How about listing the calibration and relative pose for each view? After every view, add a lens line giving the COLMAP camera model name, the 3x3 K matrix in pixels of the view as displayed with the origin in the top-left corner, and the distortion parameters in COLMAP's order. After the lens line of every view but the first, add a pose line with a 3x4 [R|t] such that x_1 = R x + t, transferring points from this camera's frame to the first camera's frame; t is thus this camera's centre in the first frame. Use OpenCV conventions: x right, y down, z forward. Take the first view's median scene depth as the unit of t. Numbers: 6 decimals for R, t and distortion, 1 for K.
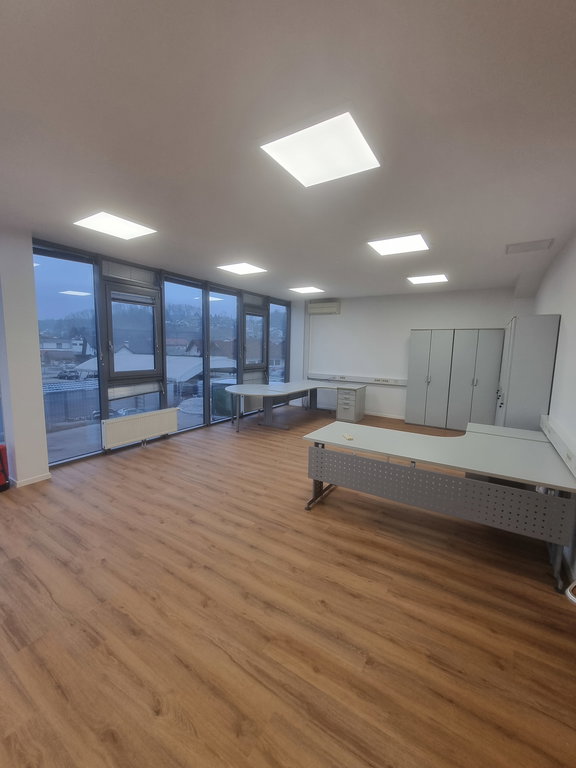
lens RADIAL K [[314.0, 0, 291.1], [0, 314.0, 383.4], [0, 0, 1]] dist [-0.007102, 0.002267]
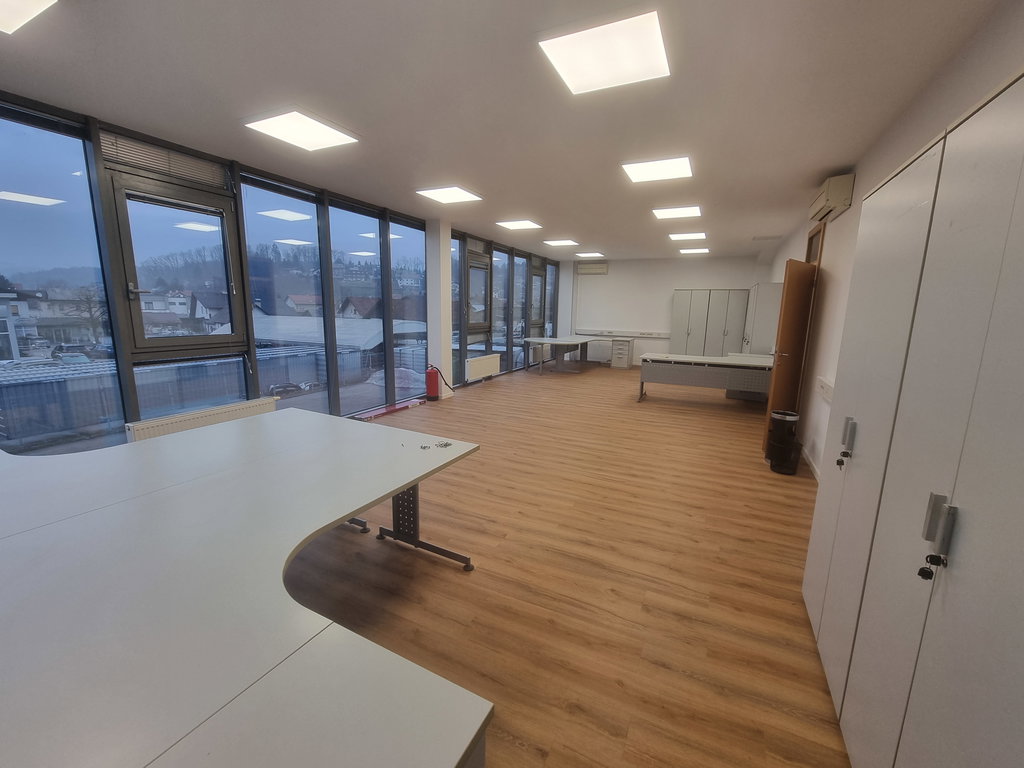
lens RADIAL K [[418.6, 0, 513.9], [0, 418.6, 385.0], [0, 0, 1]] dist [-0.007102, 0.002267]
pose [[0.994416, -0.020741, 0.103471, -0.440232], [0.013581, 0.997494, 0.069433, 0.078872], [-0.104651, -0.067640, 0.992206, -0.593932]]
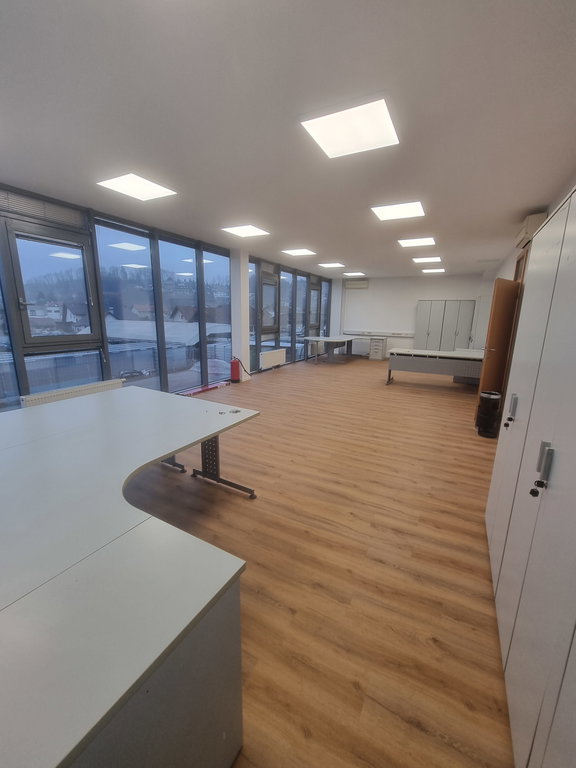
lens RADIAL K [[314.0, 0, 289.0], [0, 314.0, 385.3], [0, 0, 1]] dist [-0.007102, 0.002267]
pose [[0.997610, -0.018167, 0.066670, -0.420999], [0.010760, 0.993893, 0.109820, 0.080113], [-0.068258, -0.108840, 0.991713, -0.623116]]
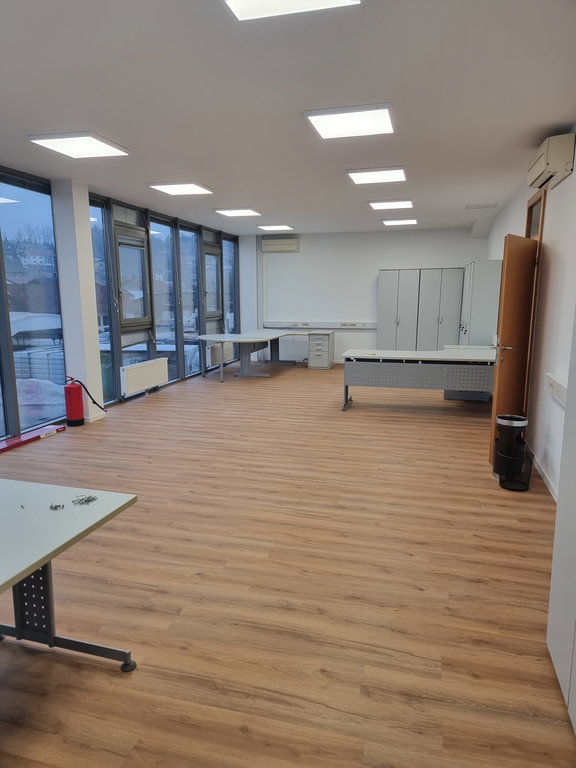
lens RADIAL K [[523.7, 0, 281.5], [0, 523.7, 388.1], [0, 0, 1]] dist [0.089504, -0.071498]
pose [[0.959676, -0.072188, 0.271682, -0.430346], [0.054186, 0.995844, 0.073202, 0.066269], [-0.275837, -0.055529, 0.959599, -0.578529]]
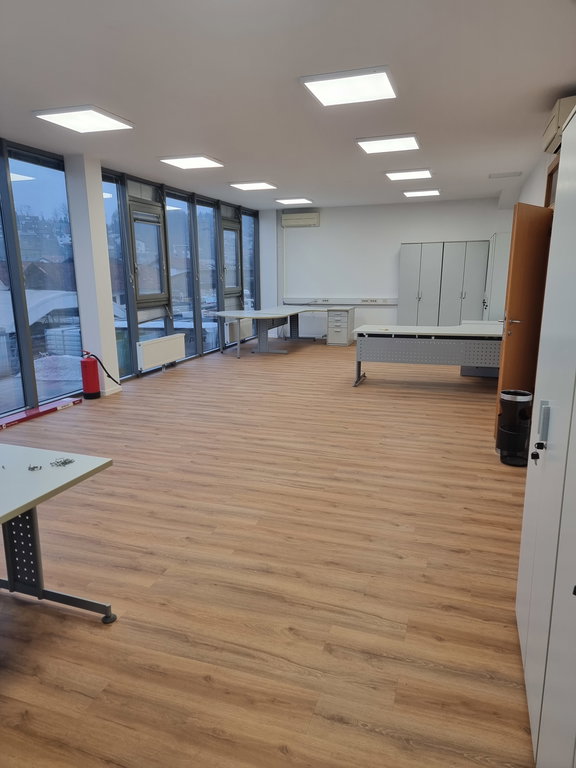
lens RADIAL K [[523.7, 0, 279.6], [0, 523.7, 390.5], [0, 0, 1]] dist [0.089504, -0.071498]
pose [[0.975153, -0.077212, 0.207639, -0.389441], [0.054047, 0.991892, 0.115018, 0.075159], [-0.214837, -0.100937, 0.971420, -0.596250]]
